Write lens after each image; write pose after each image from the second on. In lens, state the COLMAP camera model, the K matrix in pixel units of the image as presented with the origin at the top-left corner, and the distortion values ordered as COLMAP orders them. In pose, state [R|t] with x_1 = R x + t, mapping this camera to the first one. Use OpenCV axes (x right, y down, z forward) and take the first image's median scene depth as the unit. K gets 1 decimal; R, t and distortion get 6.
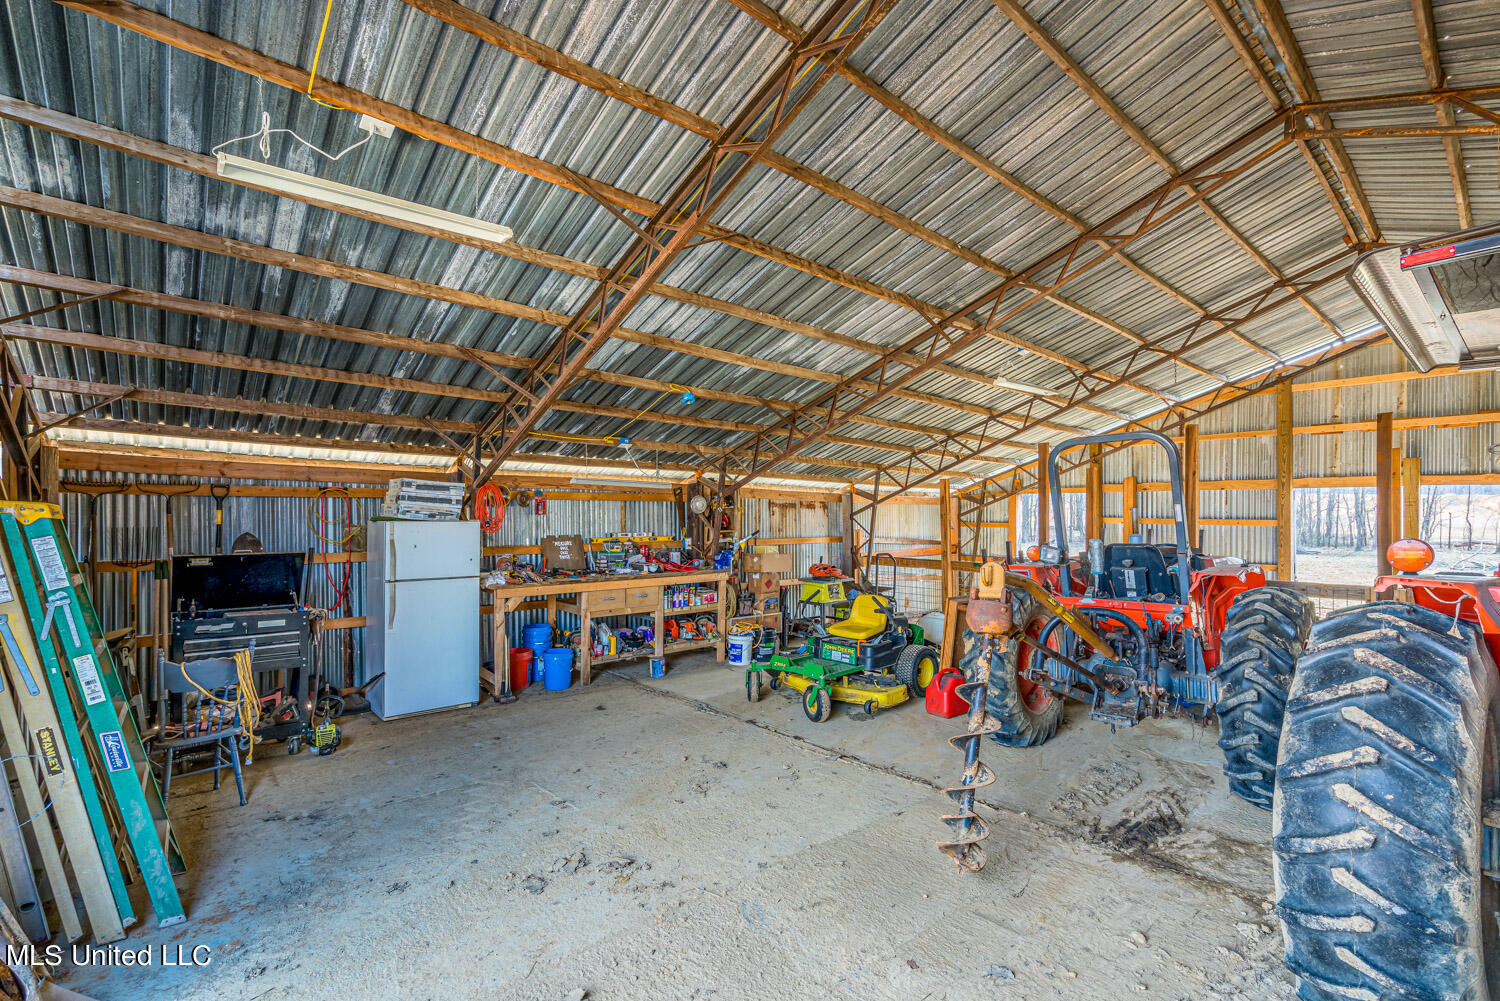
lens RADIAL K [[683.6, 0, 742.3], [0, 683.6, 505.2], [0, 0, 1]] dist [-0.005104, 0.001391]
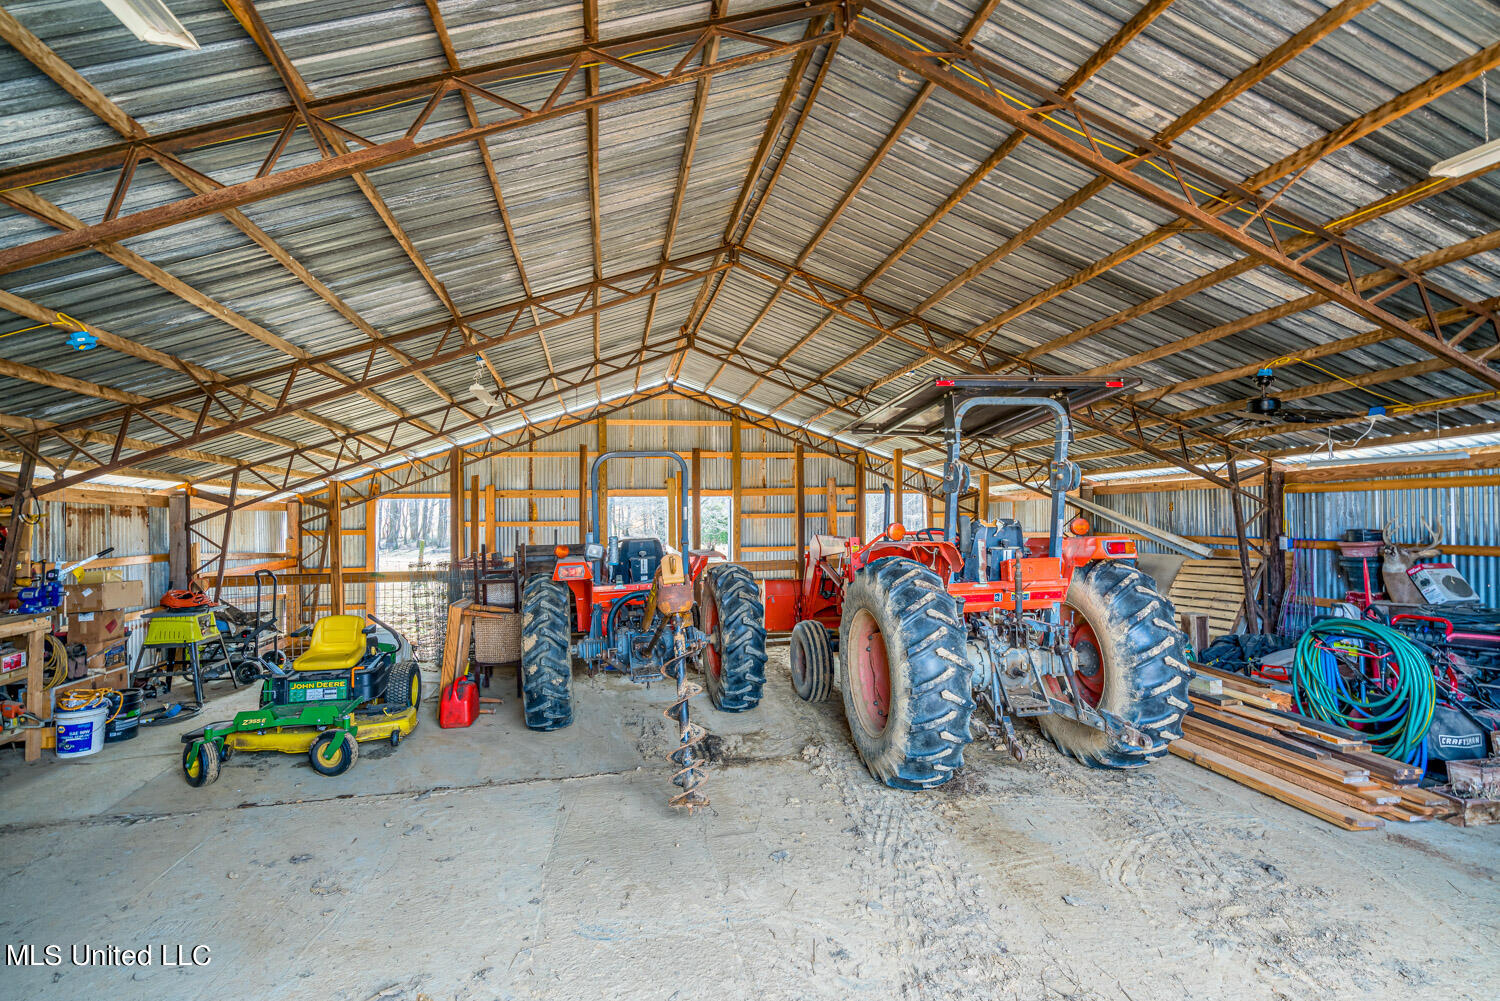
lens RADIAL K [[683.6, 0, 742.5], [0, 683.6, 503.0], [0, 0, 1]] dist [-0.005104, 0.001391]
pose [[0.488421, 0.007126, 0.872579, -0.261708], [0.005428, 0.999923, -0.011204, 0.003654], [-0.872591, 0.010209, 0.488345, 0.128283]]
